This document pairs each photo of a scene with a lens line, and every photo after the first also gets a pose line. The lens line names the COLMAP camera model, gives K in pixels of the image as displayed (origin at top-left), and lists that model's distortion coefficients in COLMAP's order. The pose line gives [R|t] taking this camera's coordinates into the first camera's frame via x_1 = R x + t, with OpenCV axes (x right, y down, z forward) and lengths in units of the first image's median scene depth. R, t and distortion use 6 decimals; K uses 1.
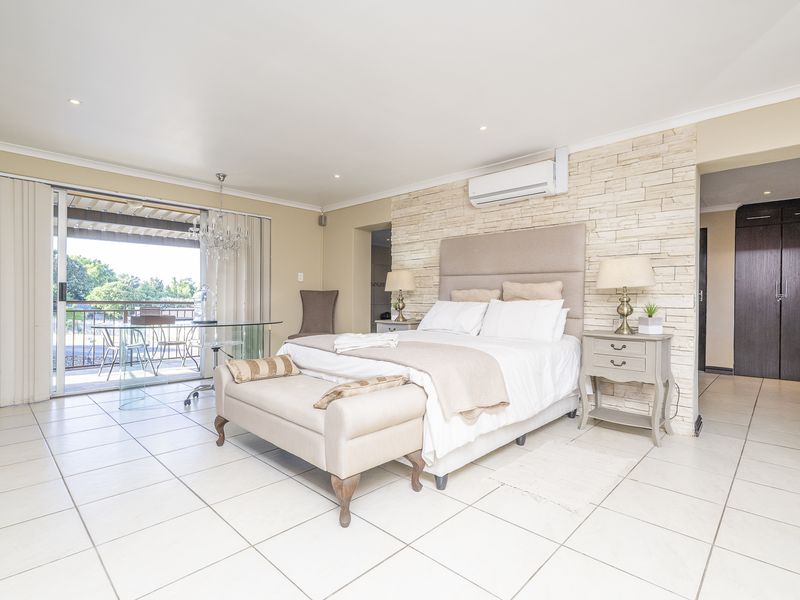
lens RADIAL K [[405.0, 0, 400.0], [0, 405.0, 300.0], [0, 0, 1]] dist [-0.001650, -0.000186]
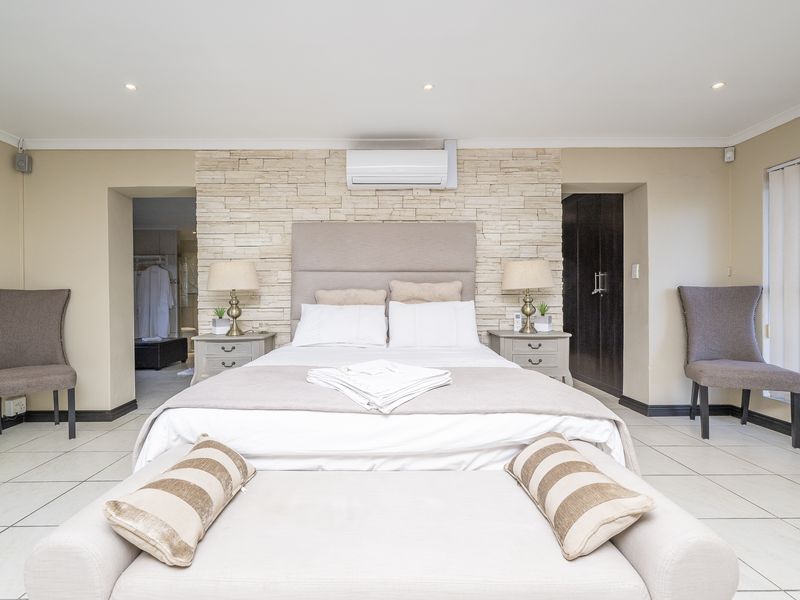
lens RADIAL K [[383.2, 0, 400.0], [0, 383.2, 300.0], [0, 0, 1]] dist [0.002111, 0.000405]
pose [[0.717327, -0.010614, 0.696656, -0.286825], [0.012708, 0.999917, 0.002148, -0.005519], [-0.696621, 0.007312, 0.717402, 0.403835]]
